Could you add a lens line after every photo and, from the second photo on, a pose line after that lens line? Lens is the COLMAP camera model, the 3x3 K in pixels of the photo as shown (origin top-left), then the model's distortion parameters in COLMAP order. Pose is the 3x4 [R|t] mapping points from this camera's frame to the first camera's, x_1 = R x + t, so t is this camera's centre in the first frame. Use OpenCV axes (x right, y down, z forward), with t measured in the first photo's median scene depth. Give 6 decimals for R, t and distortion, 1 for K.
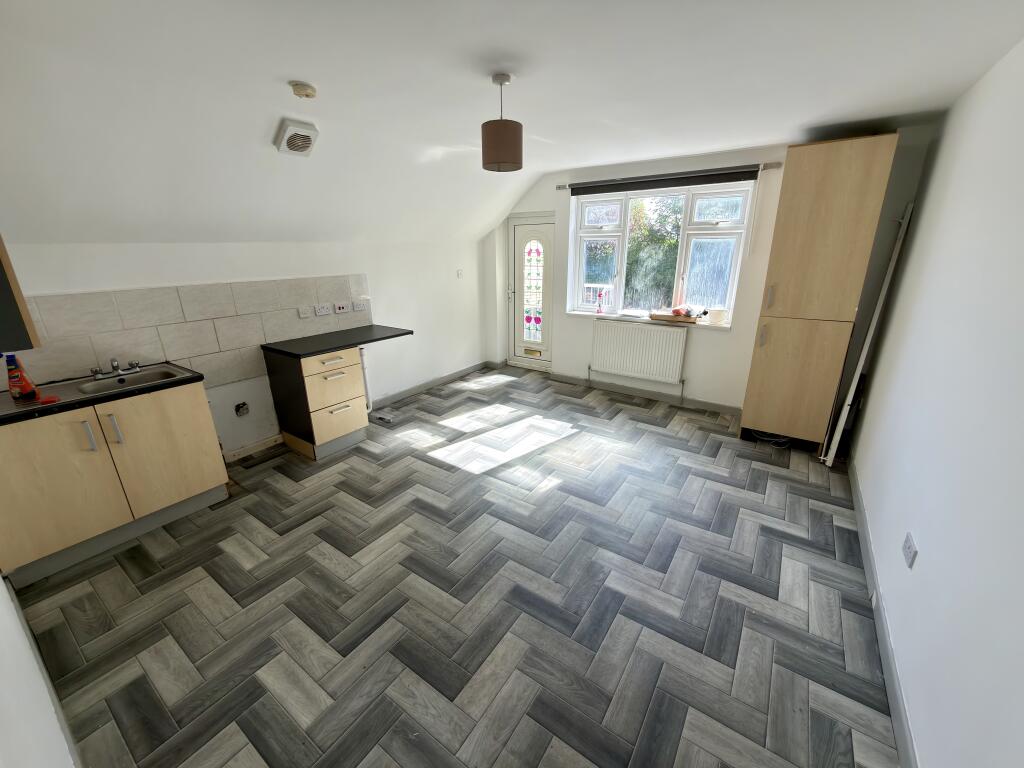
lens RADIAL K [[408.4, 0, 512.0], [0, 408.4, 384.0], [0, 0, 1]] dist [0.001197, -0.000246]
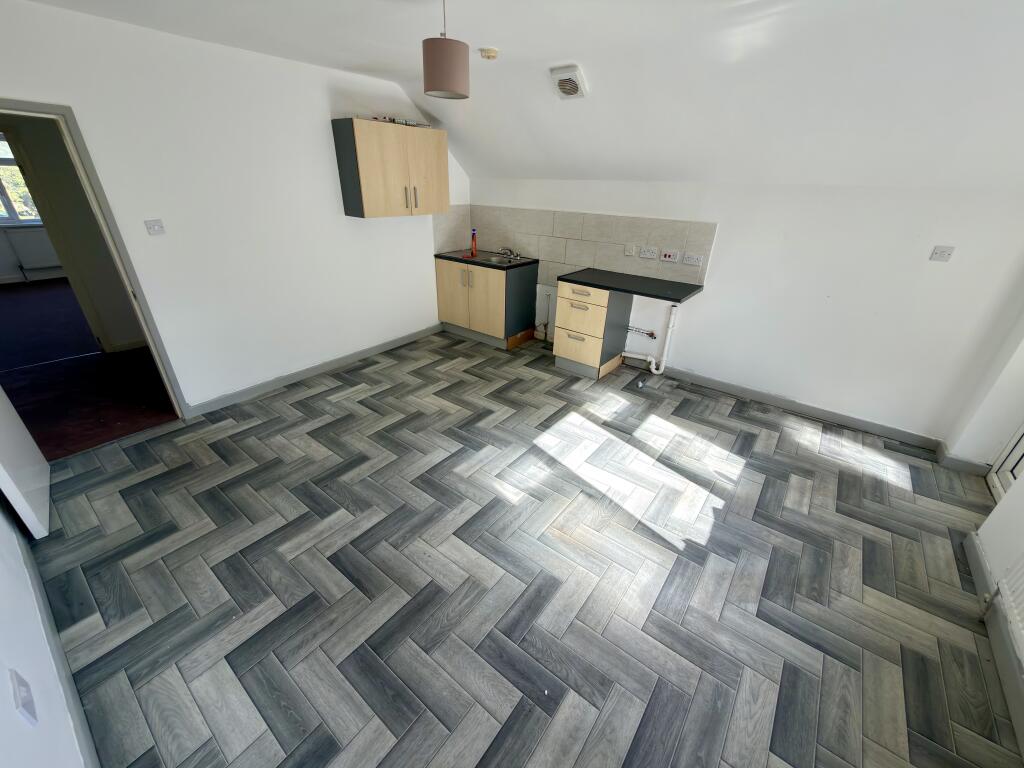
lens RADIAL K [[408.4, 0, 512.0], [0, 408.4, 384.0], [0, 0, 1]] dist [0.001197, -0.000246]
pose [[-0.055346, 0.456078, -0.888217, 0.872529], [-0.339276, 0.828059, 0.446329, -0.369981], [0.939057, 0.326054, 0.108907, 1.018651]]
